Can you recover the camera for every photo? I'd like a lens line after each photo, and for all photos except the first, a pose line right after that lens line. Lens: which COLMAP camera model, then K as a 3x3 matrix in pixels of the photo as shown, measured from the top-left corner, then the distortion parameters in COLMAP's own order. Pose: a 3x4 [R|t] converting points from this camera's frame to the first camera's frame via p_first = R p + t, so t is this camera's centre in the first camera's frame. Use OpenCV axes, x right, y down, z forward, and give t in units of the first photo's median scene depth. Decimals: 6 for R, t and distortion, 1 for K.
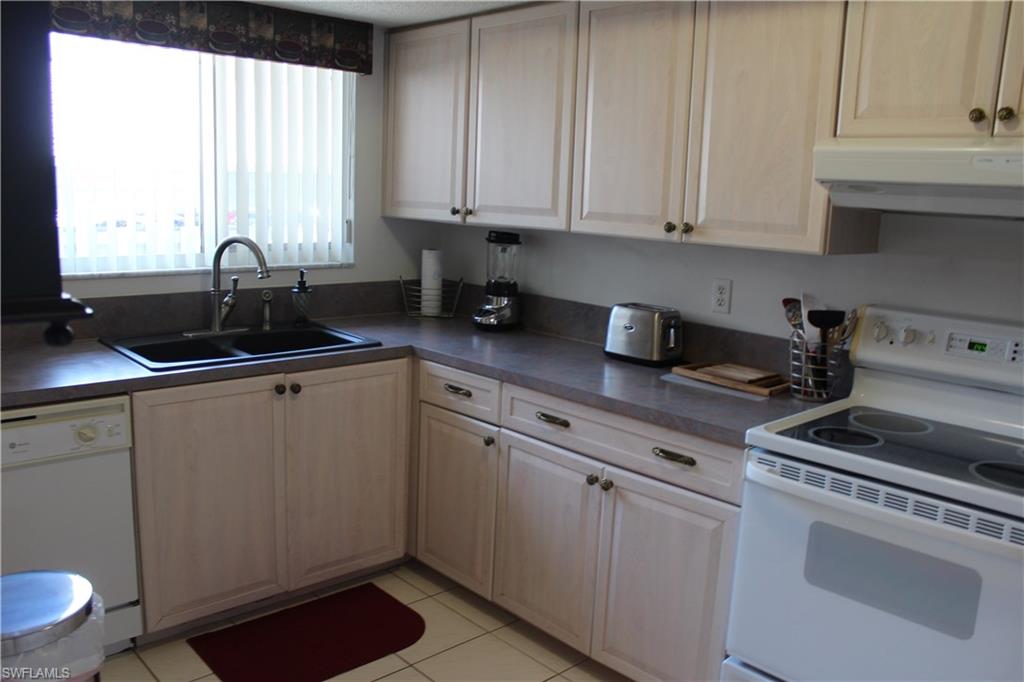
lens RADIAL K [[850.6, 0, 512.3], [0, 850.6, 344.9], [0, 0, 1]] dist [-0.148019, 0.123730]
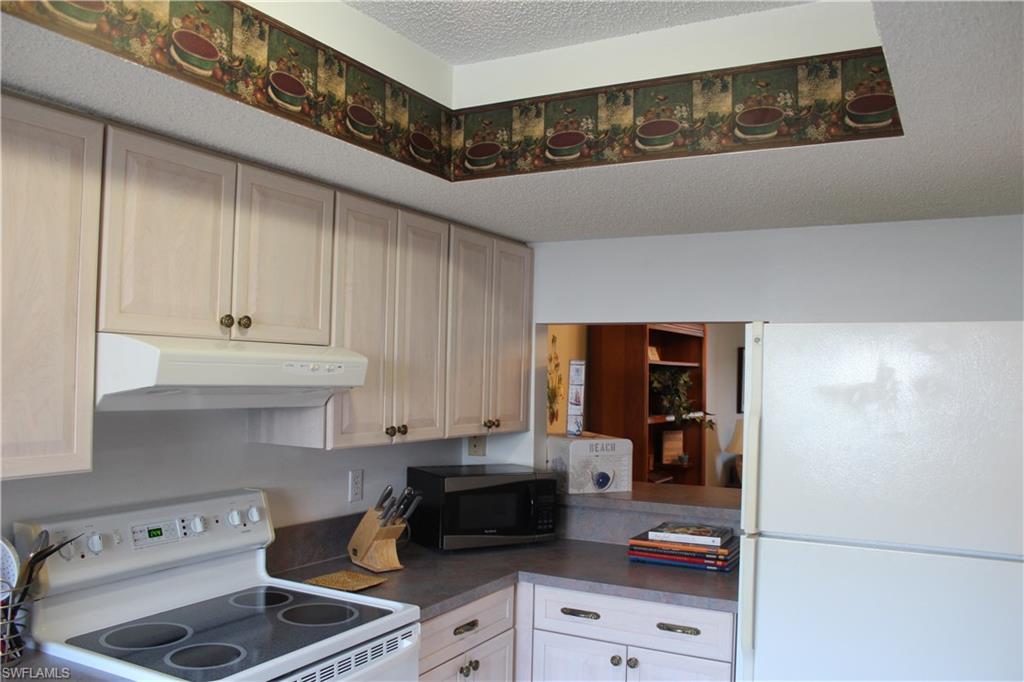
lens RADIAL K [[850.6, 0, 512.3], [0, 850.6, 344.9], [0, 0, 1]] dist [-0.148019, 0.123730]
pose [[-0.328069, -0.006419, 0.944632, -0.569910], [0.144614, 0.987849, 0.056936, -0.229844], [-0.933519, 0.155286, -0.323155, 0.899620]]
